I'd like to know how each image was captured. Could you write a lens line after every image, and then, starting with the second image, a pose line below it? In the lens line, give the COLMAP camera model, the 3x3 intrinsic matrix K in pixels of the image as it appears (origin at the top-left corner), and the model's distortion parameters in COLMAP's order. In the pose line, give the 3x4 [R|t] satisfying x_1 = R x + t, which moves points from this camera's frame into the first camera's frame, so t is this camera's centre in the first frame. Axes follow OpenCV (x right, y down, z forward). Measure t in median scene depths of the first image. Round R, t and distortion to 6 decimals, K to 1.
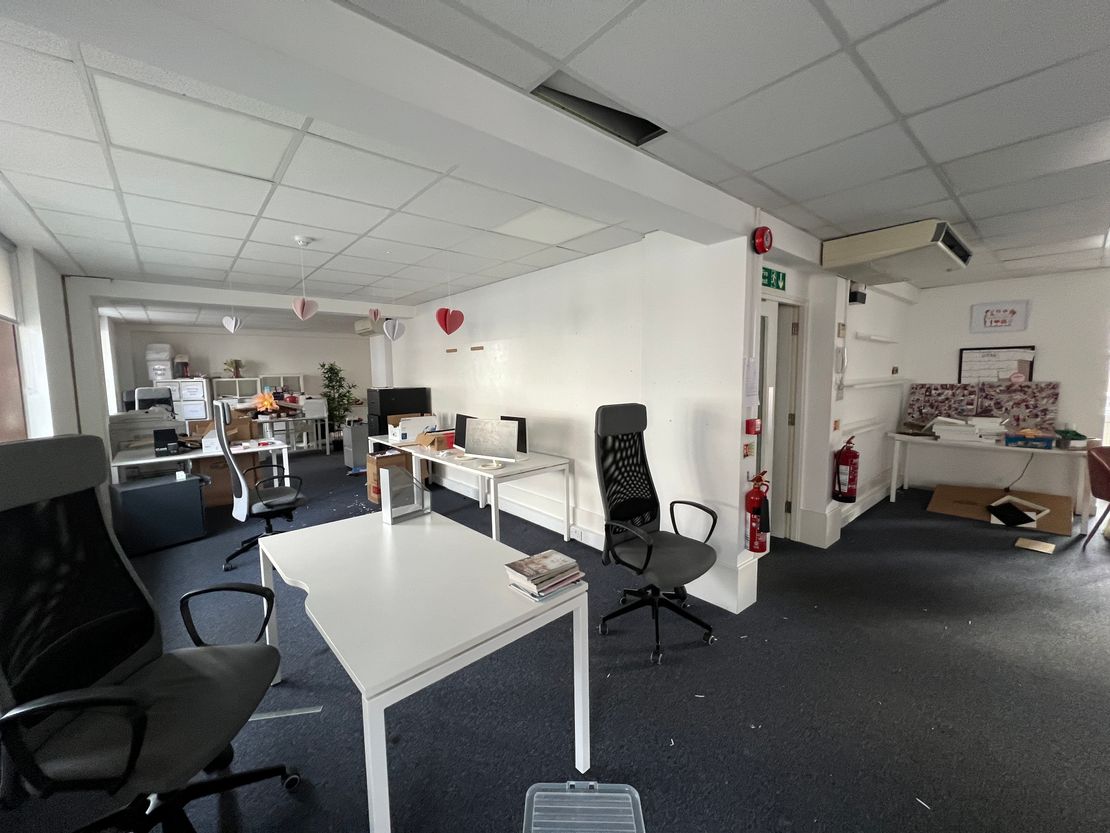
lens RADIAL K [[443.5, 0, 555.0], [0, 443.5, 414.8], [0, 0, 1]] dist [-0.000189, -0.000280]
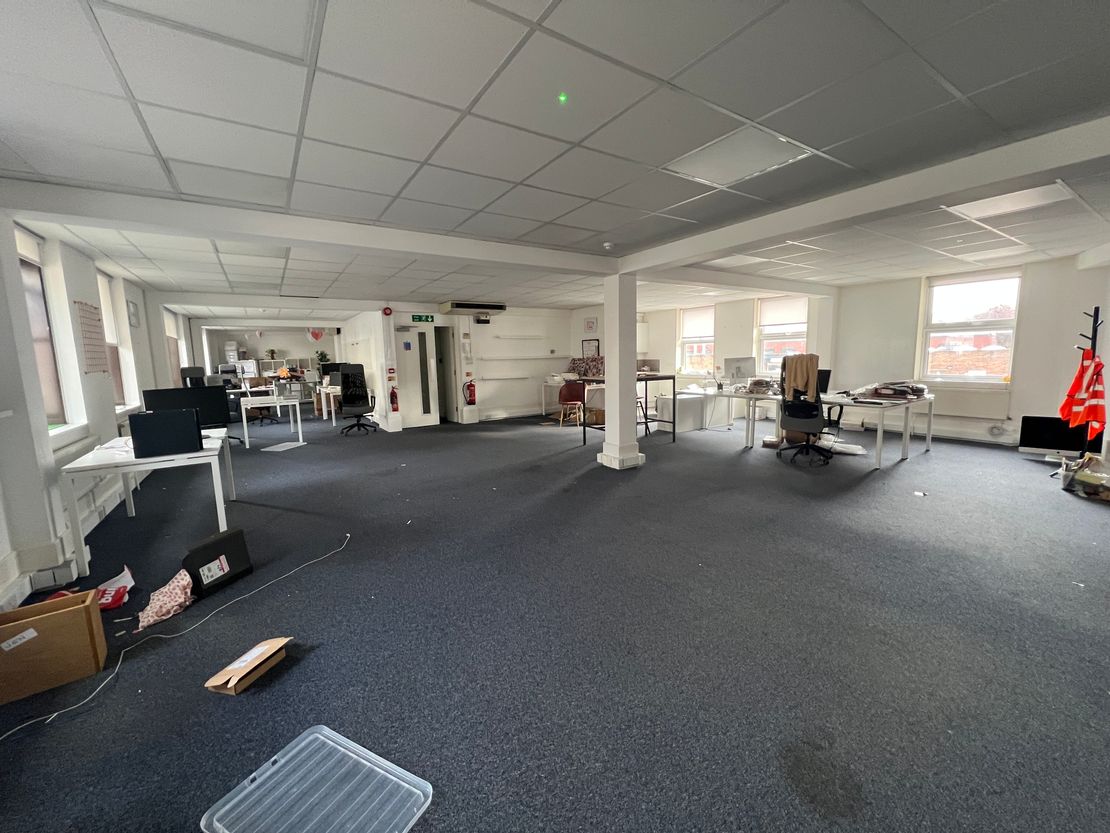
lens RADIAL K [[443.5, 0, 551.8], [0, 443.5, 418.7], [0, 0, 1]] dist [-0.000189, -0.000280]
pose [[0.990960, 0.008245, -0.133906, 1.152493], [-0.002046, 0.998922, 0.046366, 0.123872], [0.134144, -0.045673, 0.989909, -1.122862]]
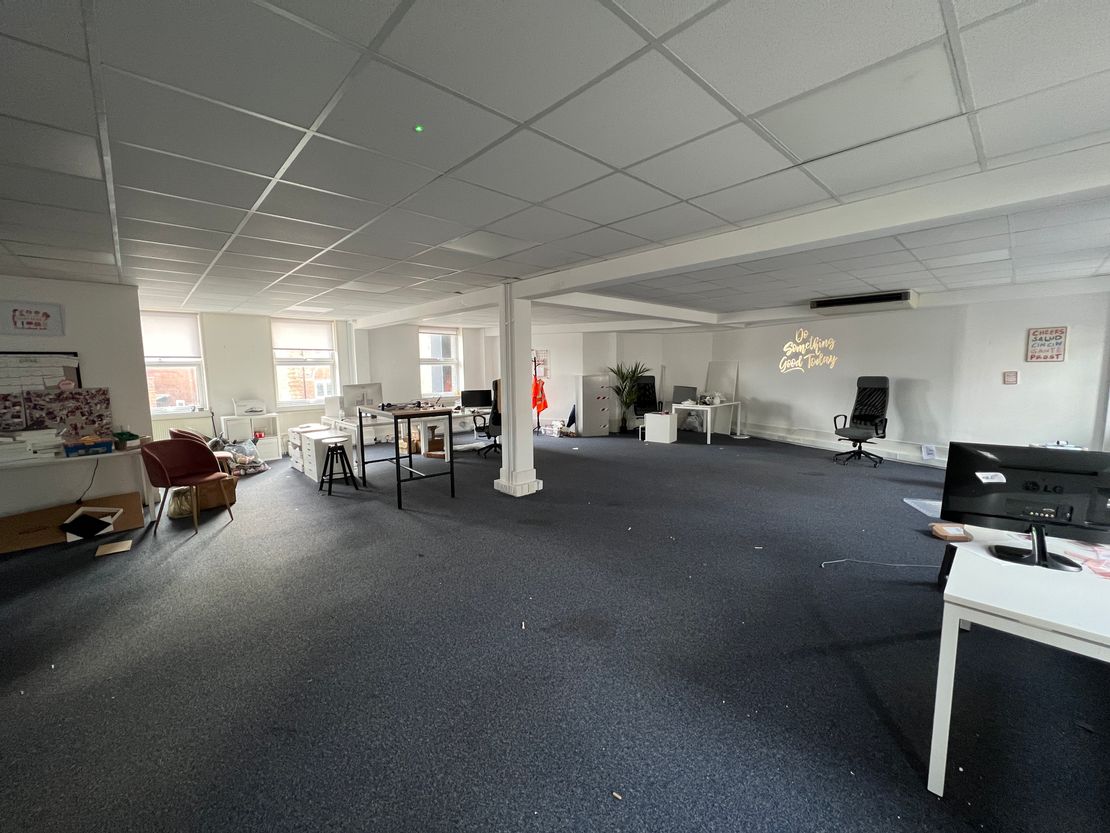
lens RADIAL K [[443.5, 0, 549.8], [0, 443.5, 413.4], [0, 0, 1]] dist [-0.000189, -0.000280]
pose [[-0.043067, -0.091480, 0.994875, 0.041442], [0.109269, 0.989394, 0.095706, -0.000336], [-0.993079, 0.112831, -0.032615, 0.000911]]
